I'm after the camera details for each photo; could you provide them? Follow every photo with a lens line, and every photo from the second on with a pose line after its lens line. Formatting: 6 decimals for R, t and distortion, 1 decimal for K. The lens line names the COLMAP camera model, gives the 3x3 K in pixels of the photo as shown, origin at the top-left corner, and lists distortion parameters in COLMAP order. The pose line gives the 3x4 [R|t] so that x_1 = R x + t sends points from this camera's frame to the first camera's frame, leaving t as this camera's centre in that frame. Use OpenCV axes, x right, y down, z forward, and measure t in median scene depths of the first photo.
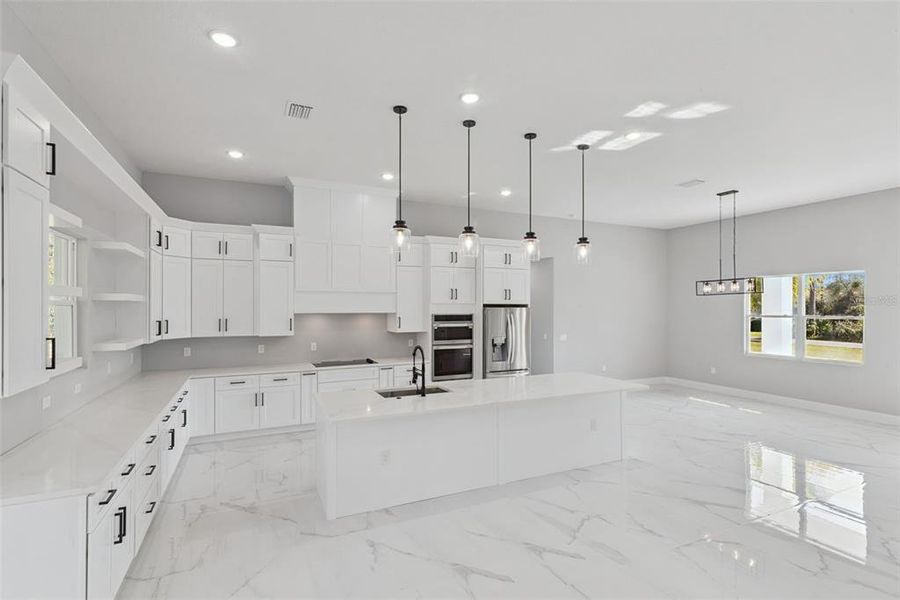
lens RADIAL K [[420.4, 0, 450.5], [0, 420.4, 304.0], [0, 0, 1]] dist [0.001476, -0.000115]
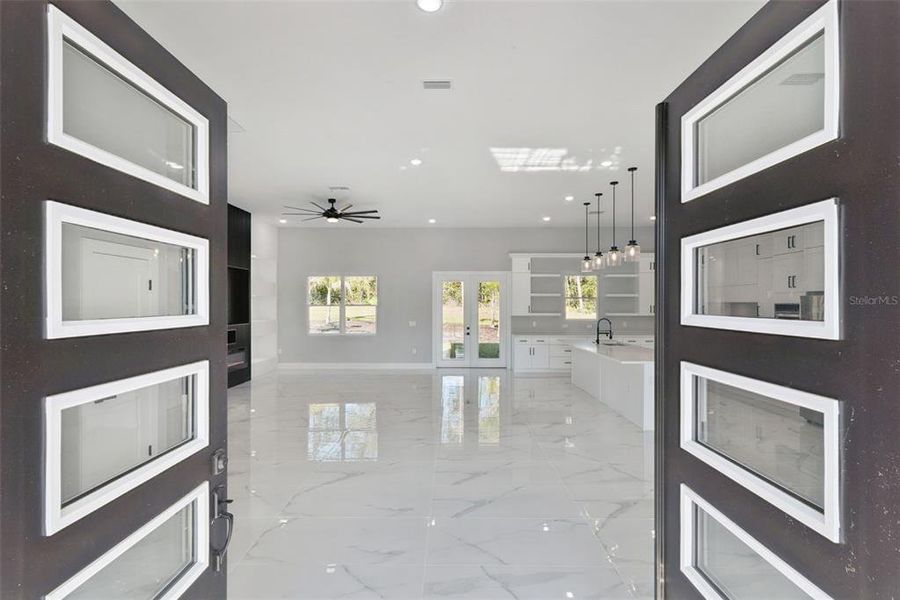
lens RADIAL K [[420.4, 0, 450.5], [0, 420.4, 304.0], [0, 0, 1]] dist [0.001476, -0.000115]
pose [[-0.430508, -0.003158, -0.902581, 1.211029], [0.001128, 0.999991, -0.004037, 0.028937], [0.902586, -0.002756, -0.430501, 0.757724]]
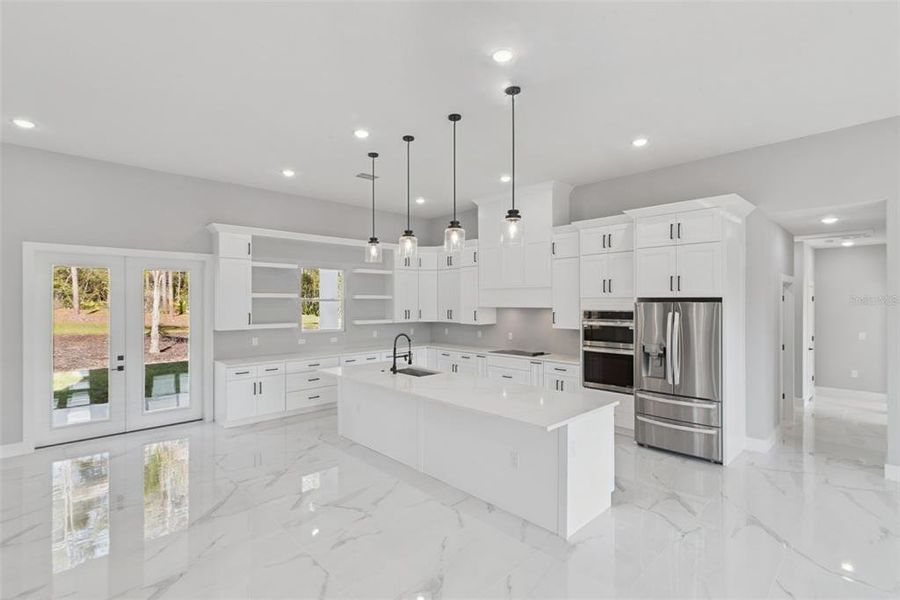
lens RADIAL K [[420.4, 0, 450.5], [0, 420.4, 304.0], [0, 0, 1]] dist [0.001476, -0.000115]
pose [[0.319051, 0.002069, -0.947735, 0.718861], [0.005638, 0.999976, 0.004081, 0.006620], [0.947721, -0.006645, 0.319032, 0.471203]]
